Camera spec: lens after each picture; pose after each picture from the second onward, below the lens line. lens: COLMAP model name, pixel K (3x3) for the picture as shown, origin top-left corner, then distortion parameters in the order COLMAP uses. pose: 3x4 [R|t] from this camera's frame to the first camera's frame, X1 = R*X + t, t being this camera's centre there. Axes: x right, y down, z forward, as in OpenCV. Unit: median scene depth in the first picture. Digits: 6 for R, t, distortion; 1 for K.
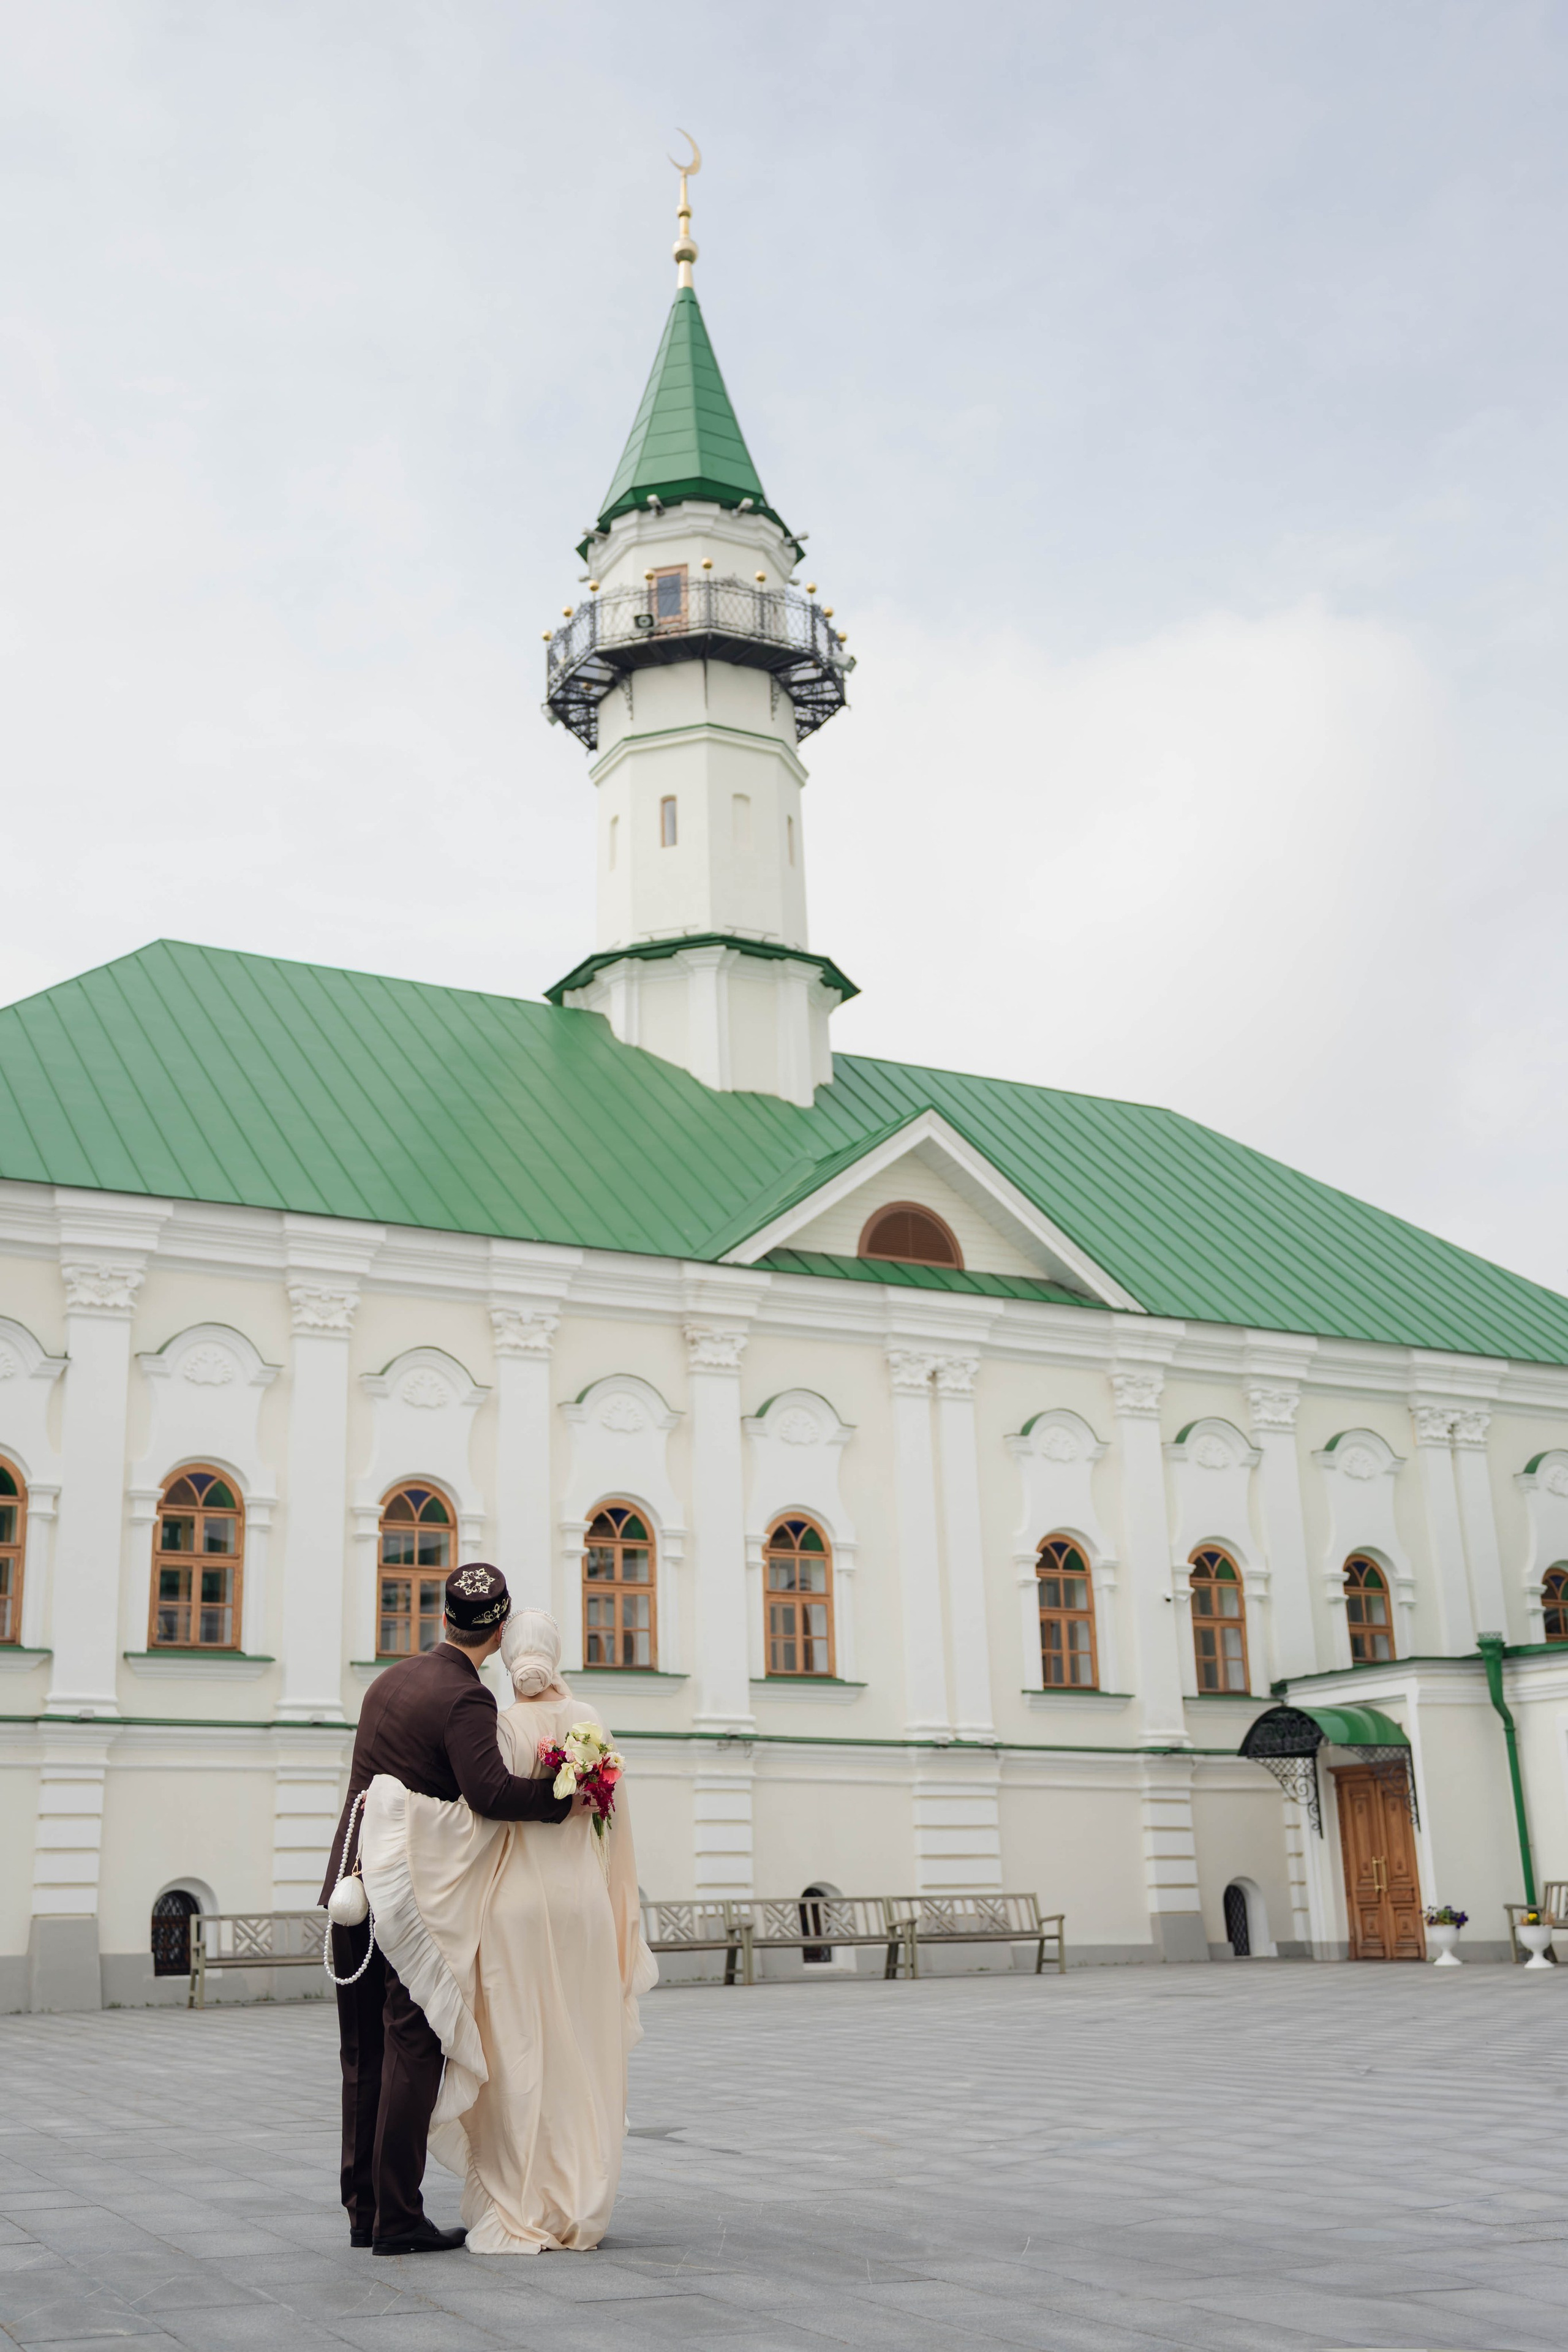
lens RADIAL K [[2593.1, 0, 671.6], [0, 2593.1, 1153.6], [0, 0, 1]] dist [0.048905, 0.000000]
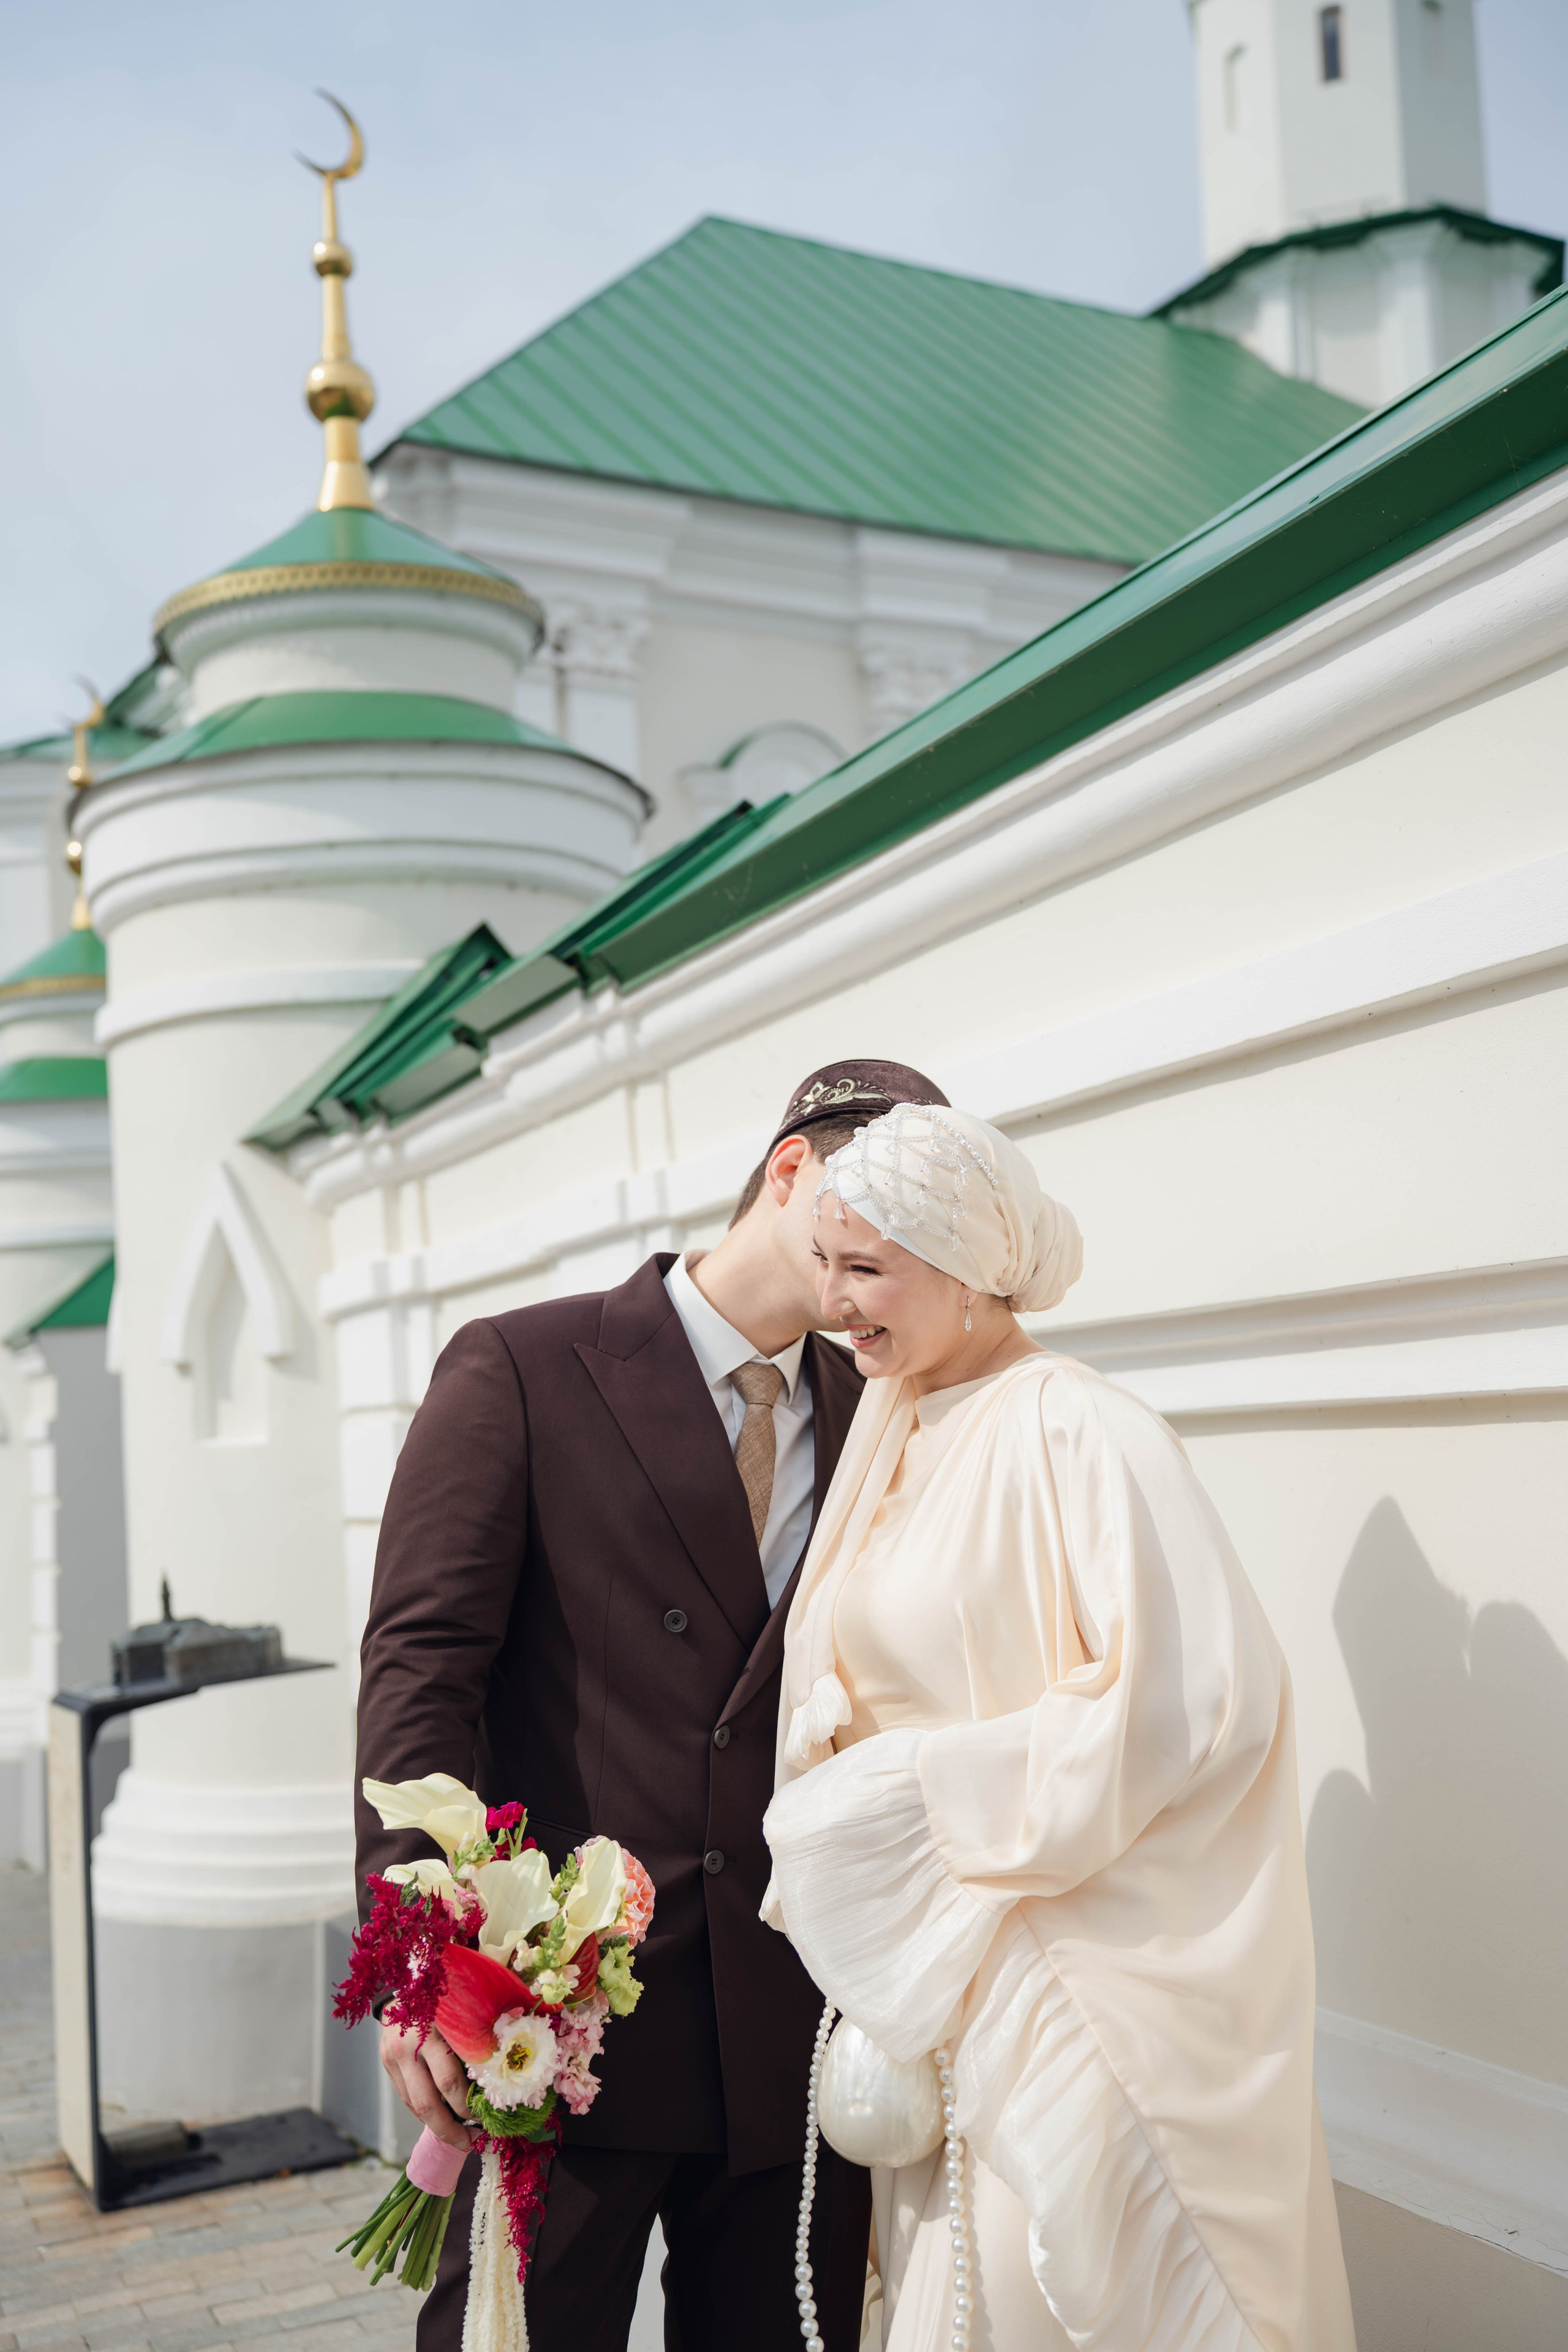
lens RADIAL K [[2660.1, 0, 687.5], [0, 2660.1, 1220.1], [0, 0, 1]] dist [0.122856, 0.000000]
pose [[0.997940, -0.033017, 0.055009, -0.234353], [0.021648, 0.980417, 0.195737, 0.037057], [-0.060395, -0.194143, 0.979112, 0.219411]]
